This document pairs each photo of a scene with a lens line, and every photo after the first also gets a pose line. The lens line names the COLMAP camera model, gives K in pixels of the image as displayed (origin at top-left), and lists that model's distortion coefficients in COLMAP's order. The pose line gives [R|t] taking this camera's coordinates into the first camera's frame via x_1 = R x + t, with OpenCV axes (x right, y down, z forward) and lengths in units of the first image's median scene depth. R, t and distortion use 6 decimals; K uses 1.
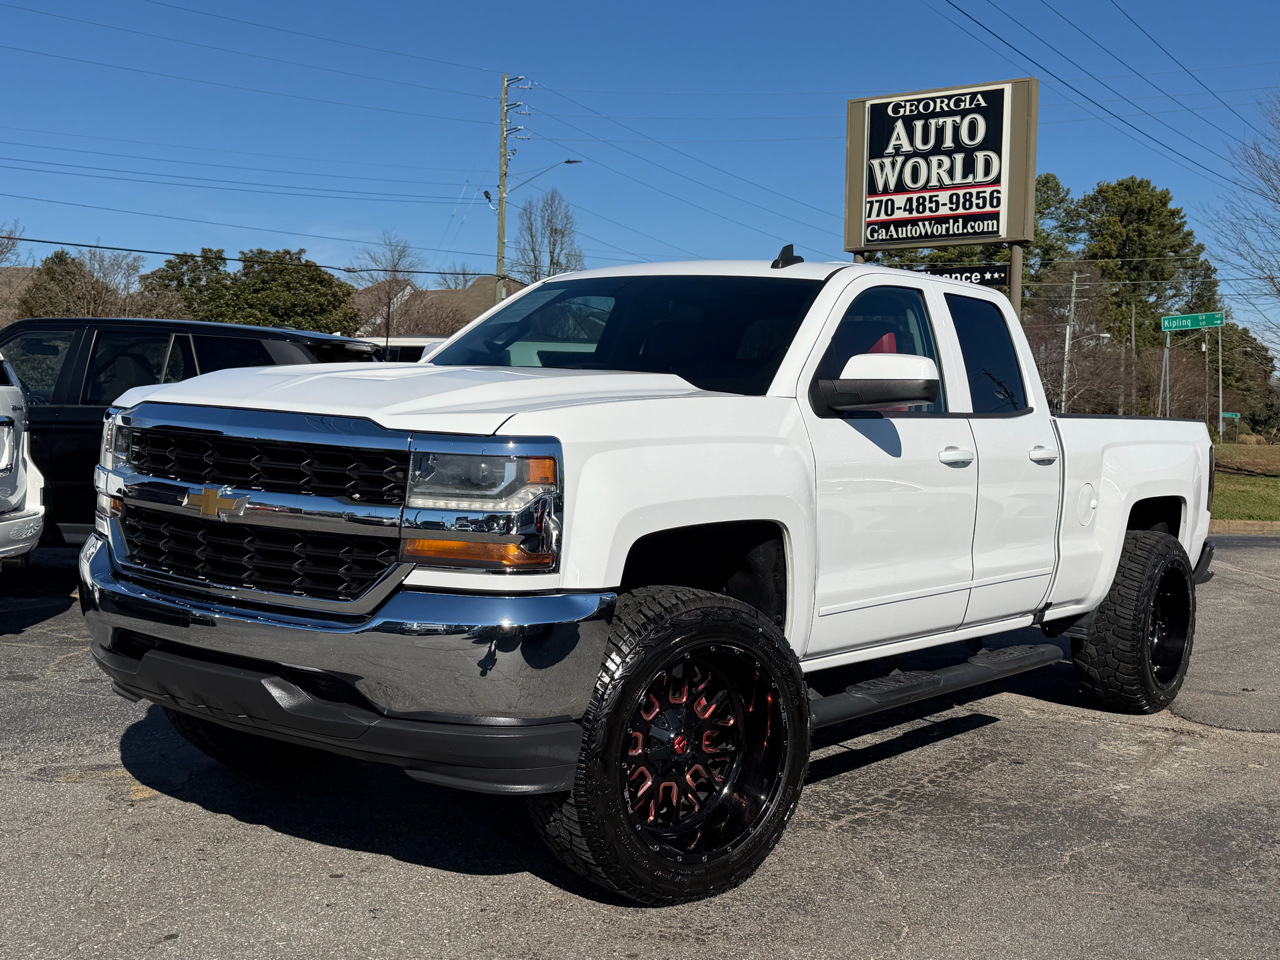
lens RADIAL K [[1448.1, 0, 639.9], [0, 1448.1, 480.5], [0, 0, 1]] dist [0.189688, -0.413988]
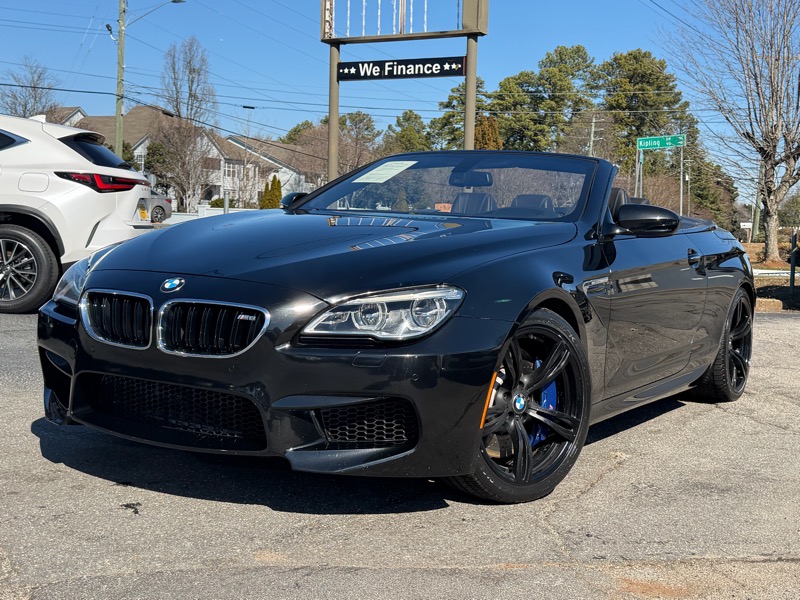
lens RADIAL K [[1054.6, 0, 396.9], [0, 1054.6, 300.5], [0, 0, 1]] dist [0.112948, -0.078126]
pose [[0.995610, 0.010801, 0.092975, 0.129595], [-0.013156, 0.999607, 0.024755, 0.011681], [-0.092671, -0.025870, 0.995361, 0.227797]]
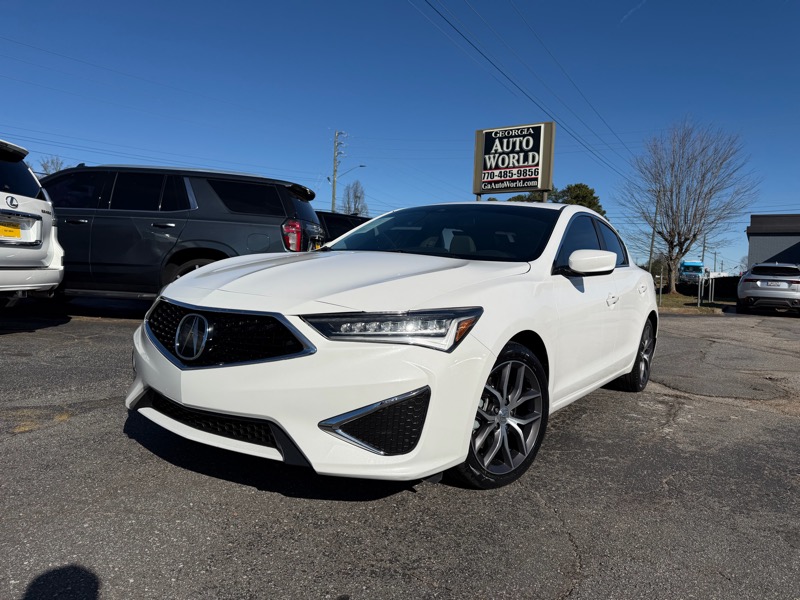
lens RADIAL K [[551.3, 0, 400.2], [0, 551.3, 302.1], [0, 0, 1]] dist [0.083889, -0.143453]
pose [[0.999510, 0.021118, 0.023101, 0.003661], [-0.021313, 0.999739, 0.008206, 0.016654], [-0.022922, -0.008695, 0.999699, 0.096786]]
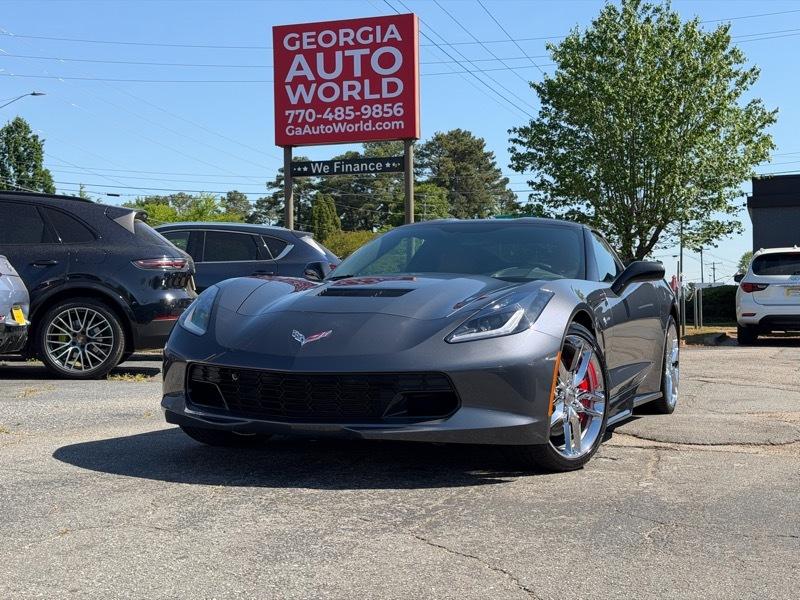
lens RADIAL K [[1099.5, 0, 402.6], [0, 1099.5, 298.0], [0, 0, 1]] dist [0.193267, -0.417690]
pose [[0.963317, -0.021885, 0.267471, -0.012576], [0.036656, 0.998058, -0.050357, 0.026549], [-0.265850, 0.058314, 0.962249, 0.066686]]
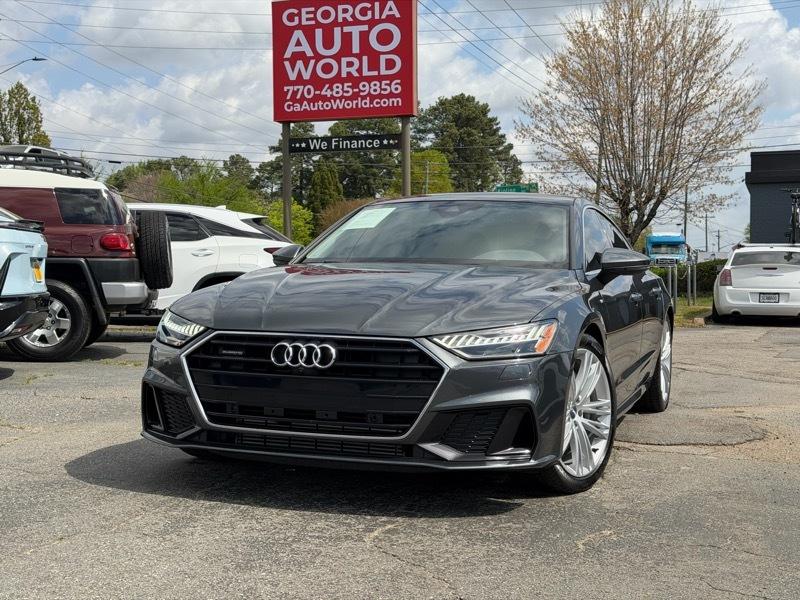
lens RADIAL K [[1104.6, 0, 397.2], [0, 1104.6, 302.4], [0, 0, 1]] dist [0.215185, -0.577857]
pose [[0.965601, -0.024179, 0.258903, -0.011048], [0.028858, 0.999481, -0.014286, 0.017071], [-0.258423, 0.021266, 0.965798, 0.047118]]
